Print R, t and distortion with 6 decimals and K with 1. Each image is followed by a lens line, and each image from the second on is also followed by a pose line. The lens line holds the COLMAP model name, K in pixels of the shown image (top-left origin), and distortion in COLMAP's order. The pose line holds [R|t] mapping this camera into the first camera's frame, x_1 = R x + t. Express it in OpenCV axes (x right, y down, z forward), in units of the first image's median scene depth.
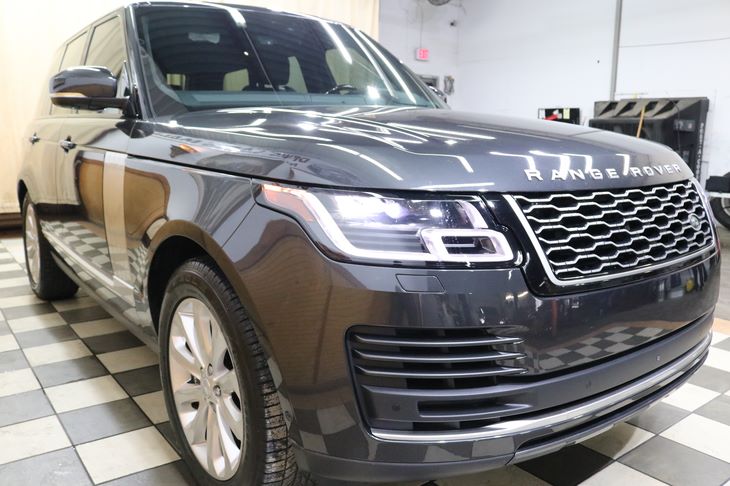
lens RADIAL K [[687.9, 0, 365.0], [0, 687.9, 243.0], [0, 0, 1]] dist [-0.170282, 0.001888]
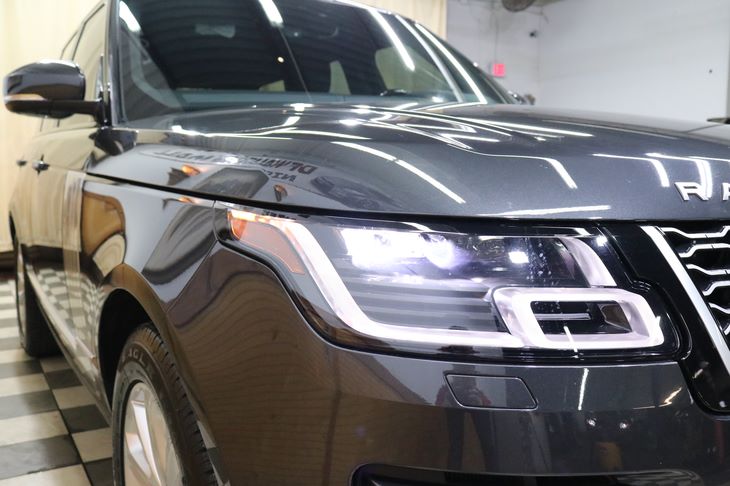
lens RADIAL K [[701.5, 0, 365.0], [0, 701.5, 243.0], [0, 0, 1]] dist [-0.142733, 0.020605]
pose [[0.994261, 0.001066, -0.106978, 0.035779], [-0.007084, 0.998412, -0.055884, -0.022054], [0.106748, 0.056321, 0.992690, 0.394024]]
